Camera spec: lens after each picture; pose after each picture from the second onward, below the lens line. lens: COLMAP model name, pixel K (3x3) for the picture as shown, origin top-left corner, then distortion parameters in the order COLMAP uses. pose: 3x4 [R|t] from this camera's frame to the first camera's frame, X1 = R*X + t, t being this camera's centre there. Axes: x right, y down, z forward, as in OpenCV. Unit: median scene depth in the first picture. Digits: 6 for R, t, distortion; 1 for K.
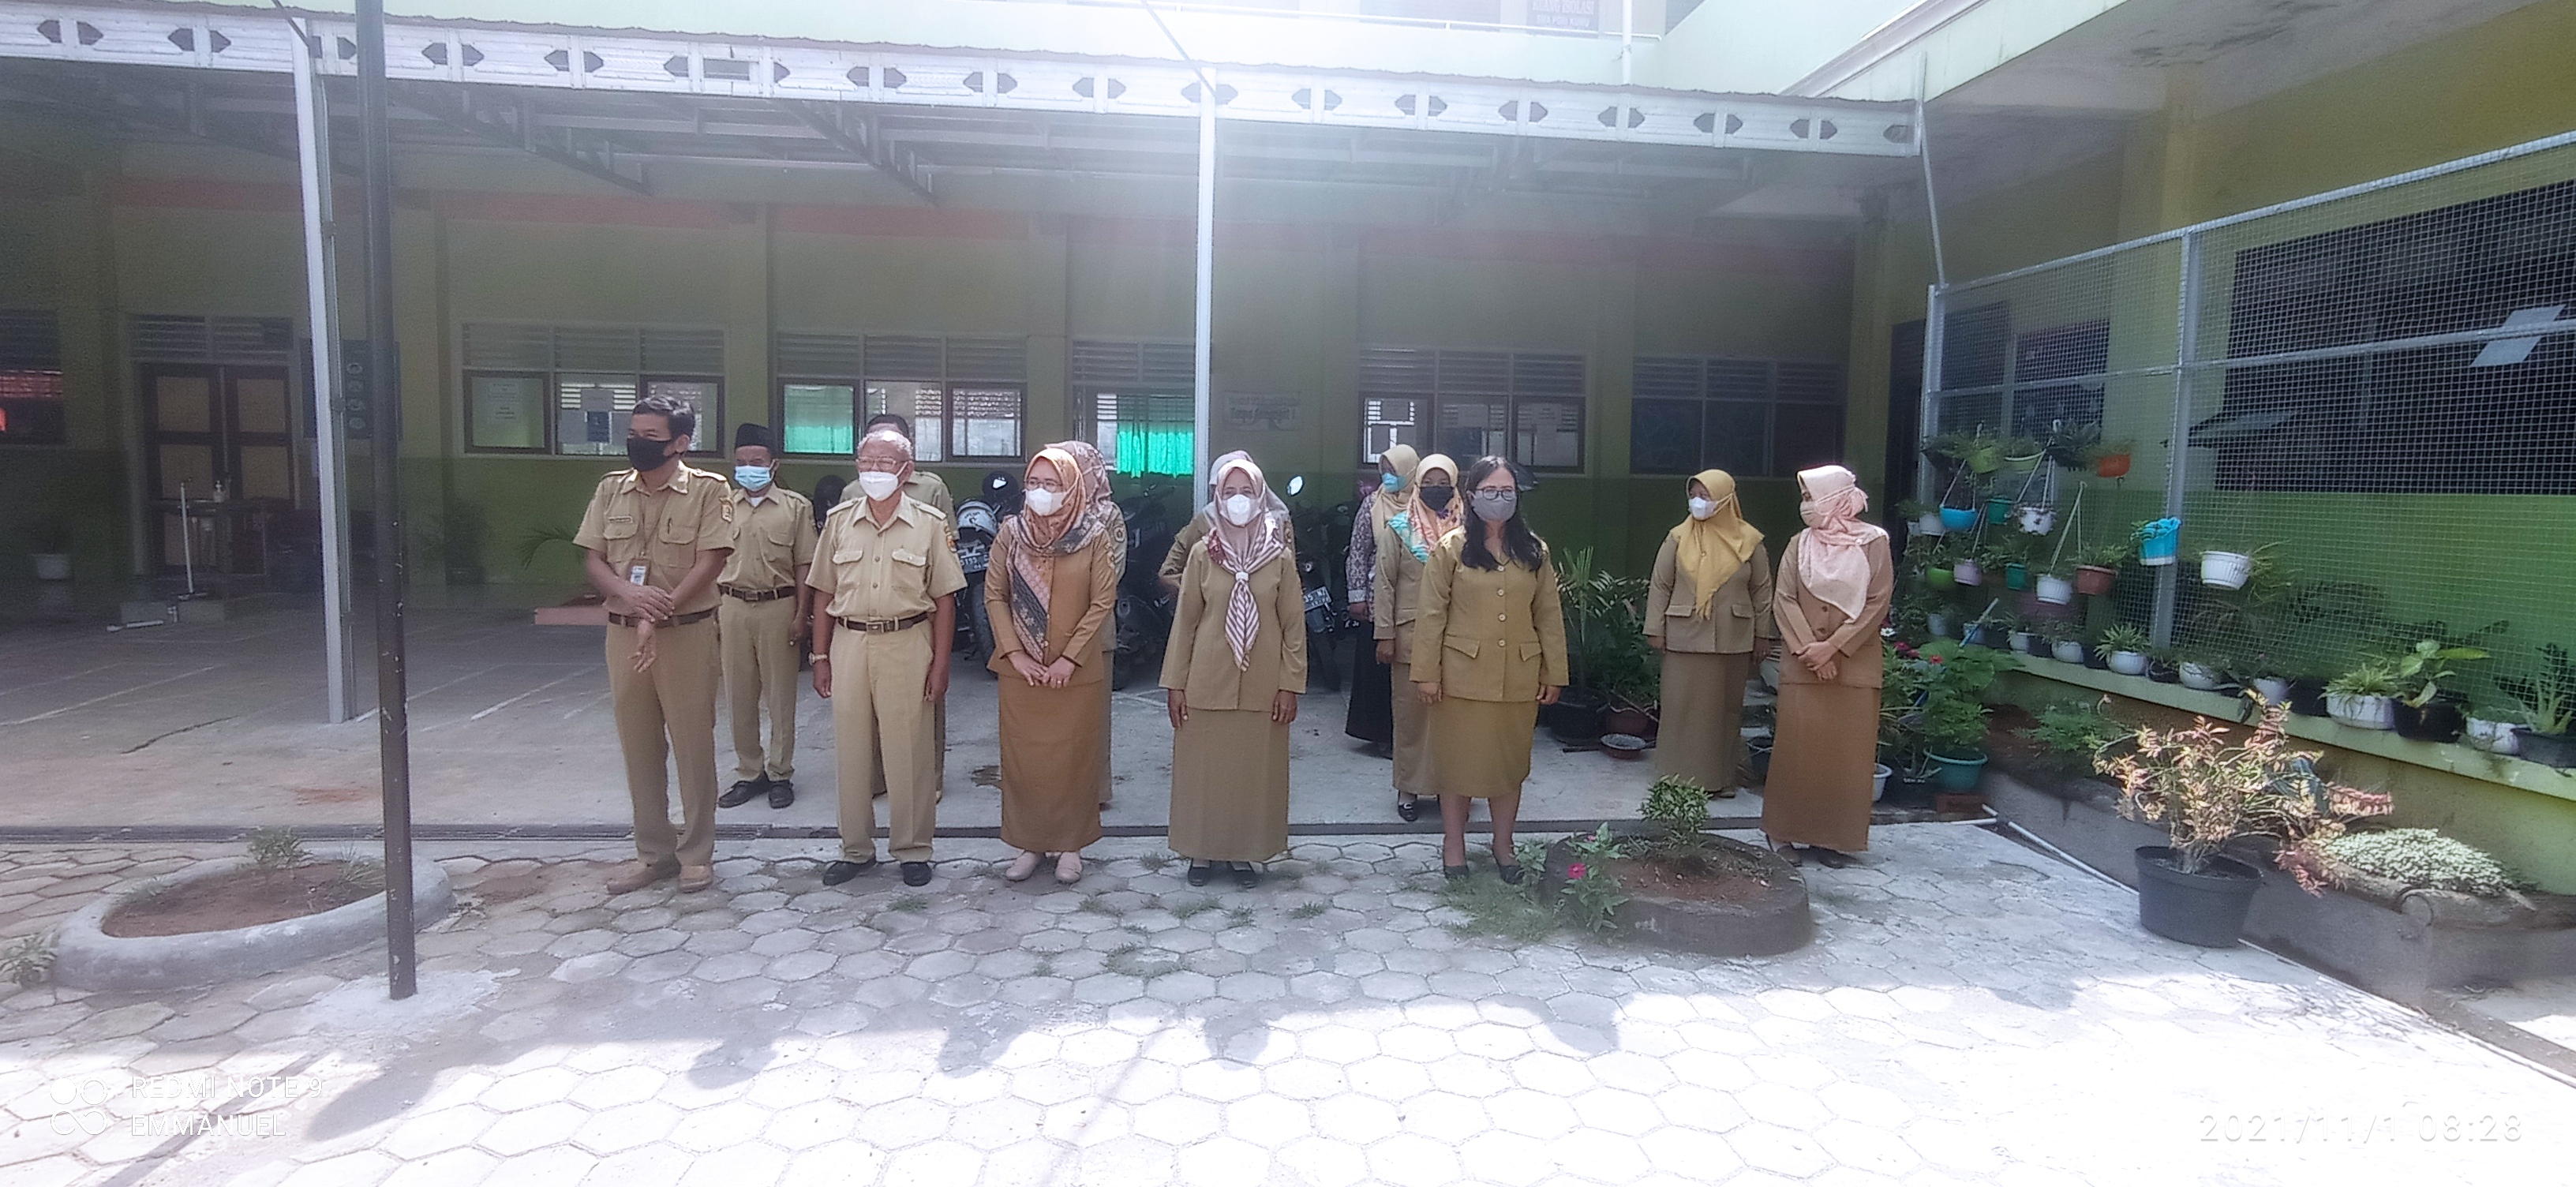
lens RADIAL K [[1180.4, 0, 1272.5], [0, 1180.4, 572.4], [0, 0, 1]] dist [-0.056682, 0.038413]
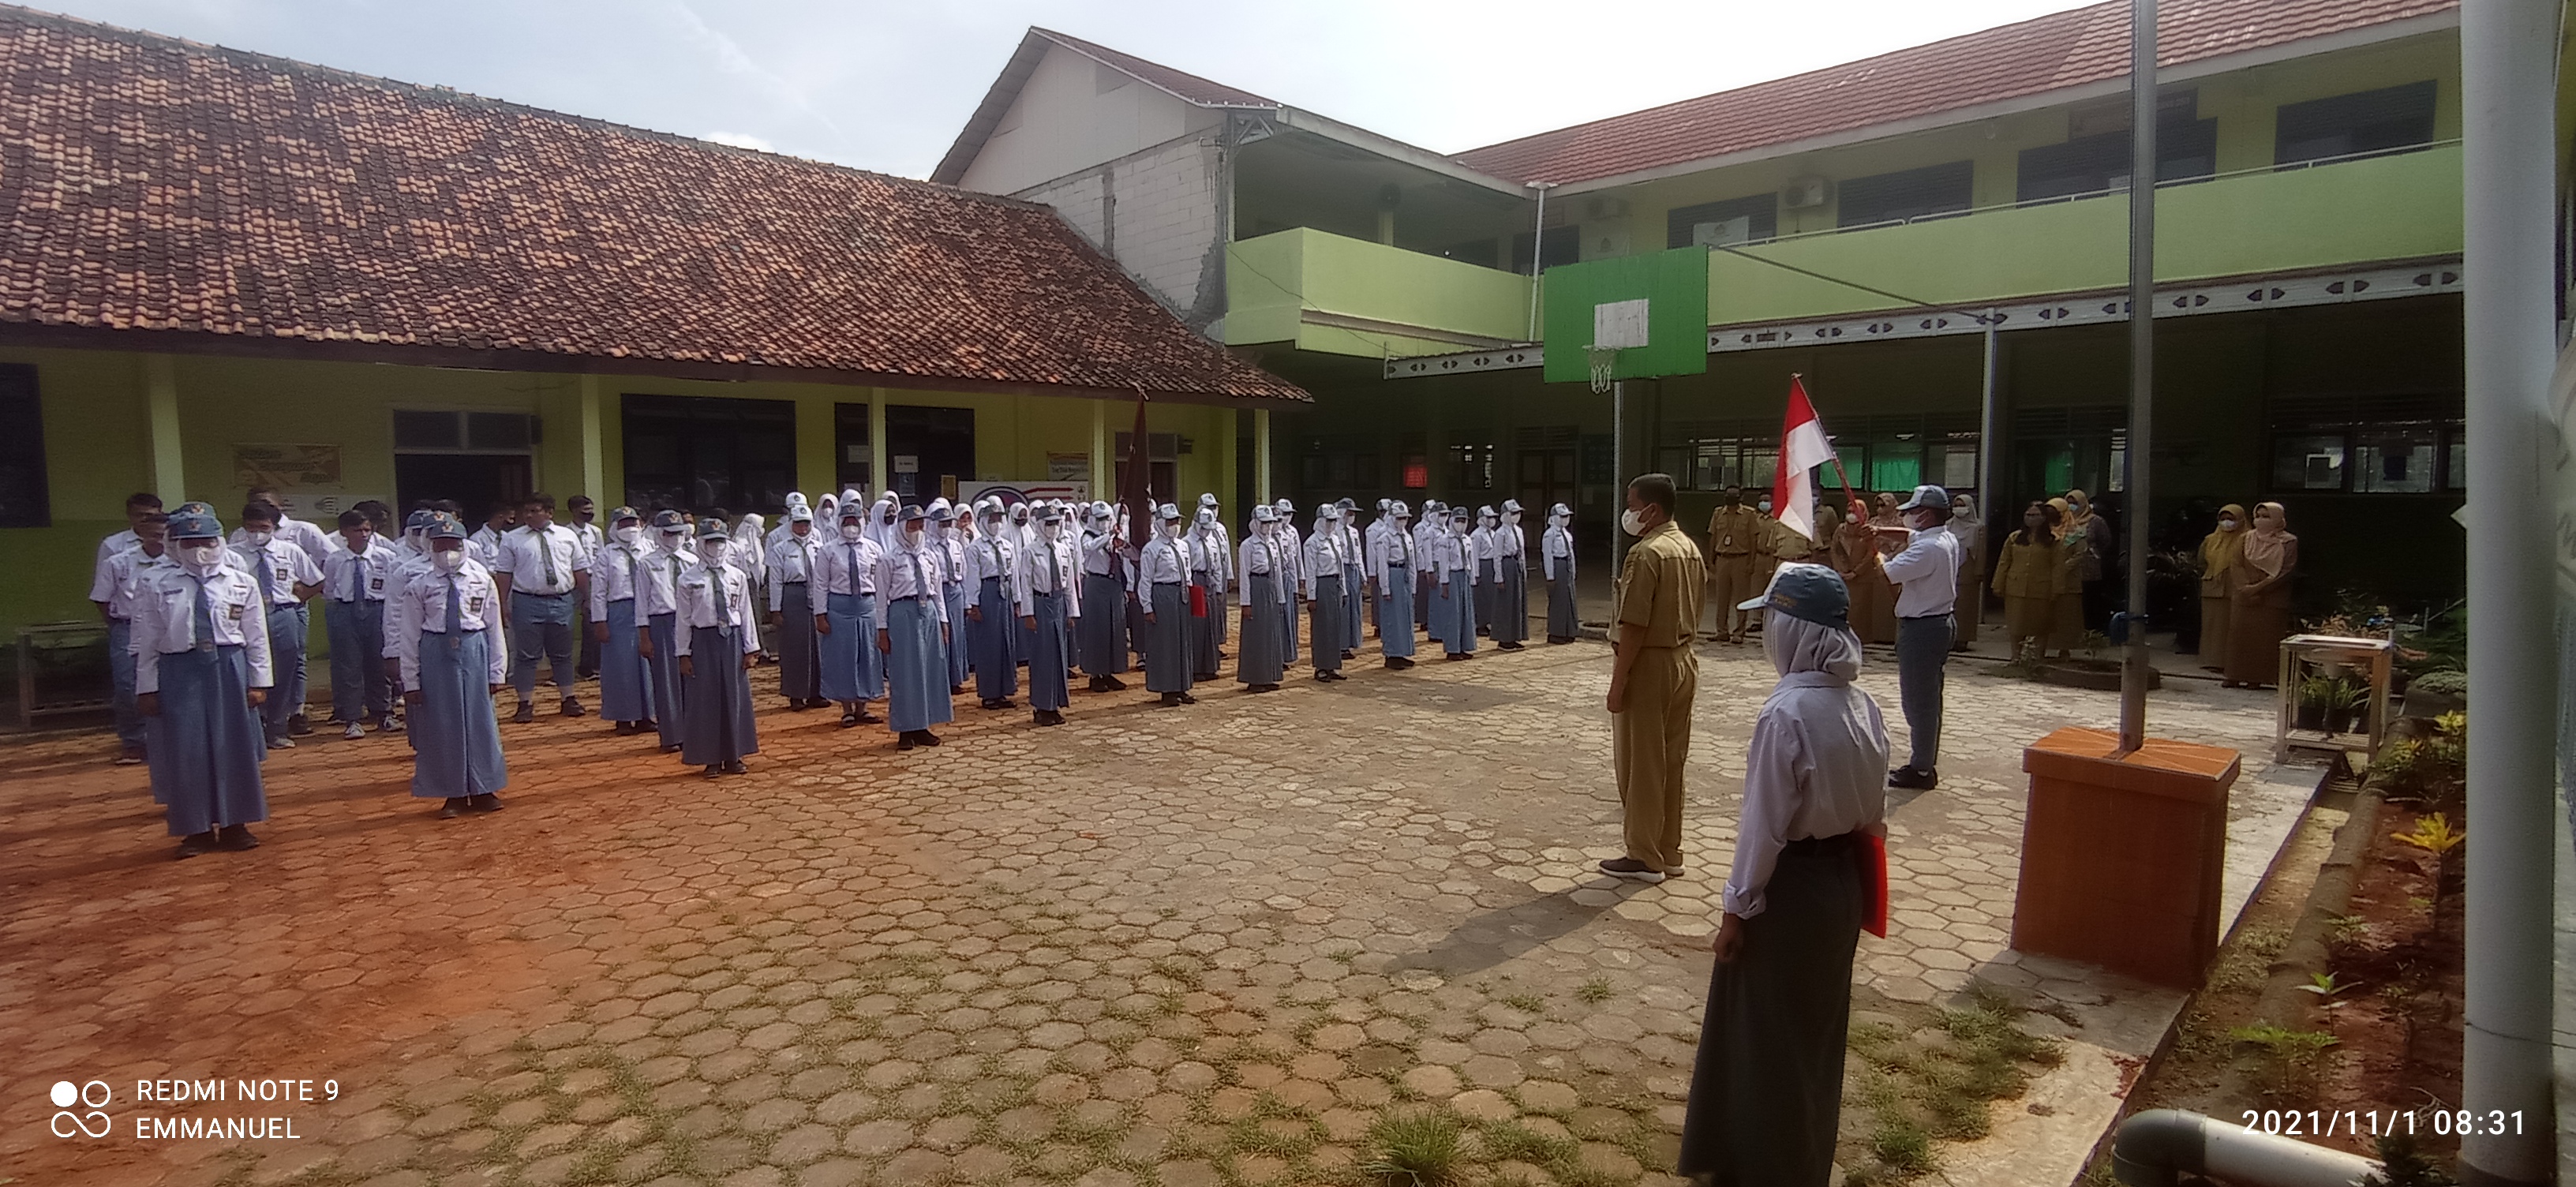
lens RADIAL K [[1180.4, 0, 1272.5], [0, 1180.4, 572.4], [0, 0, 1]] dist [-0.056682, 0.038413]
pose [[0.622946, 0.037298, -0.781375, 1.123652], [-0.053232, 0.998568, 0.005227, 0.129875], [0.780452, 0.038338, 0.624040, -1.806285]]
